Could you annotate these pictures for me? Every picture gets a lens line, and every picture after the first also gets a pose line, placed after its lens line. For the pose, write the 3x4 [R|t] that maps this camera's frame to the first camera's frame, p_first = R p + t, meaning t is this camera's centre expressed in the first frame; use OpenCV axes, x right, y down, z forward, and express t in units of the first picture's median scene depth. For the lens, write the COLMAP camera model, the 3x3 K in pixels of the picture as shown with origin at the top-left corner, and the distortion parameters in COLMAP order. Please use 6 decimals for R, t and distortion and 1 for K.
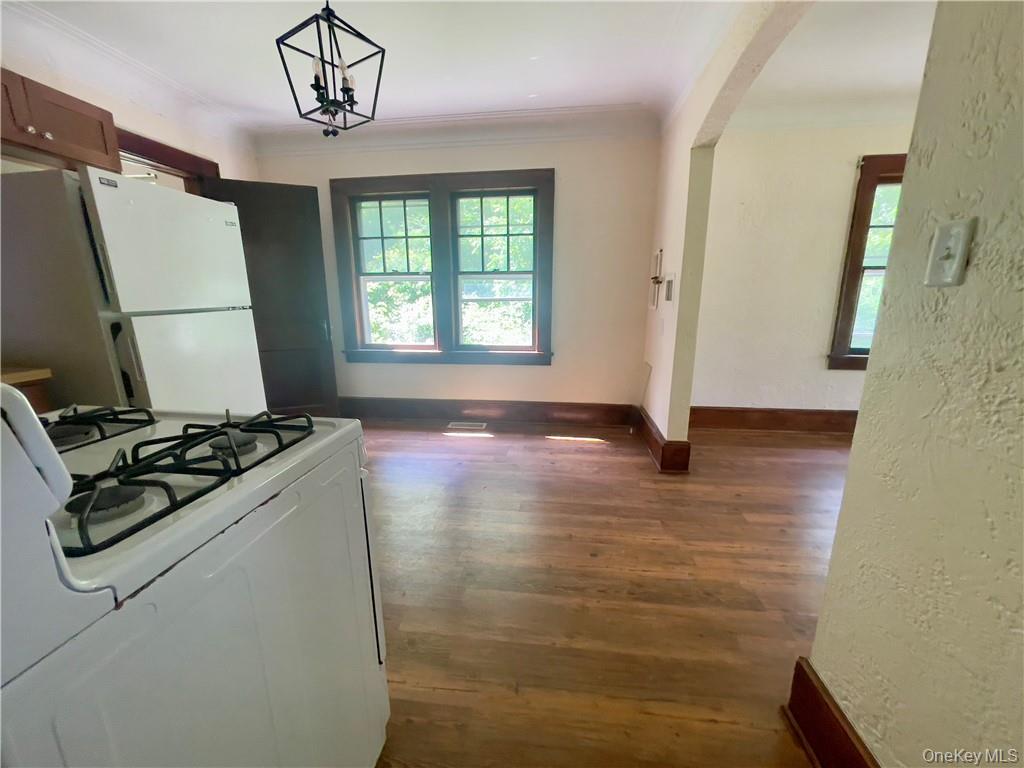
lens RADIAL K [[412.5, 0, 509.1], [0, 412.5, 388.6], [0, 0, 1]] dist [0.000710, 0.002042]
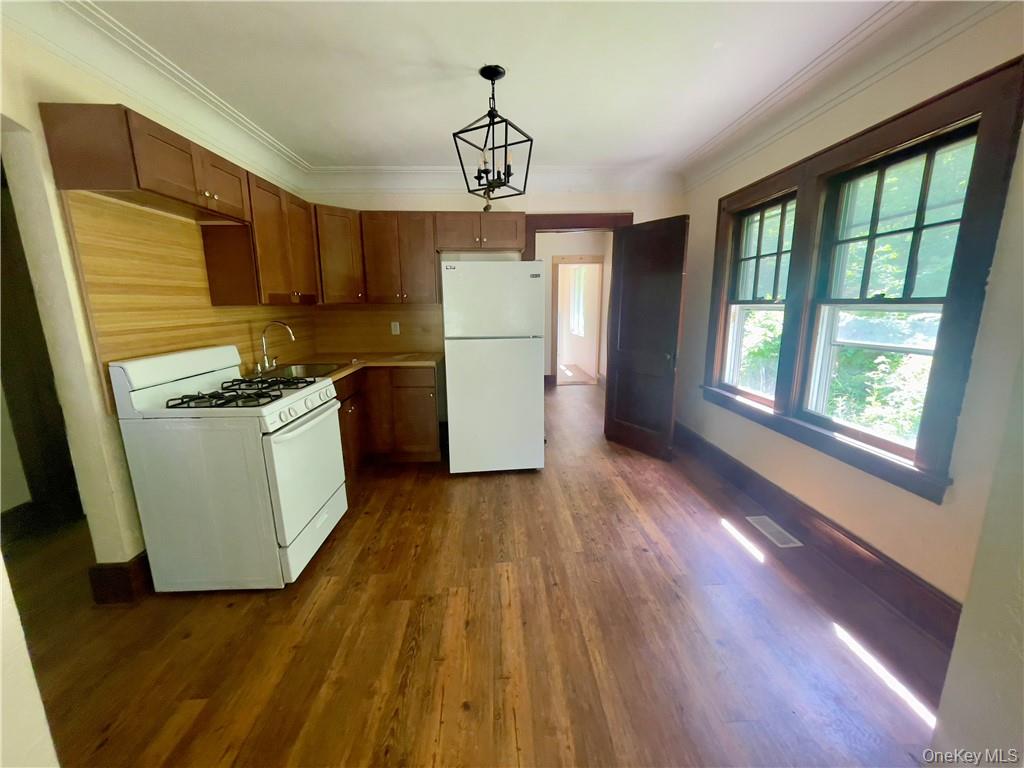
lens RADIAL K [[412.5, 0, 510.4], [0, 412.5, 382.0], [0, 0, 1]] dist [0.000710, 0.002042]
pose [[0.166791, 0.188801, -0.967747, 0.455120], [-0.224267, 0.963034, 0.149229, -0.154099], [0.960148, 0.192144, 0.202968, 0.452638]]
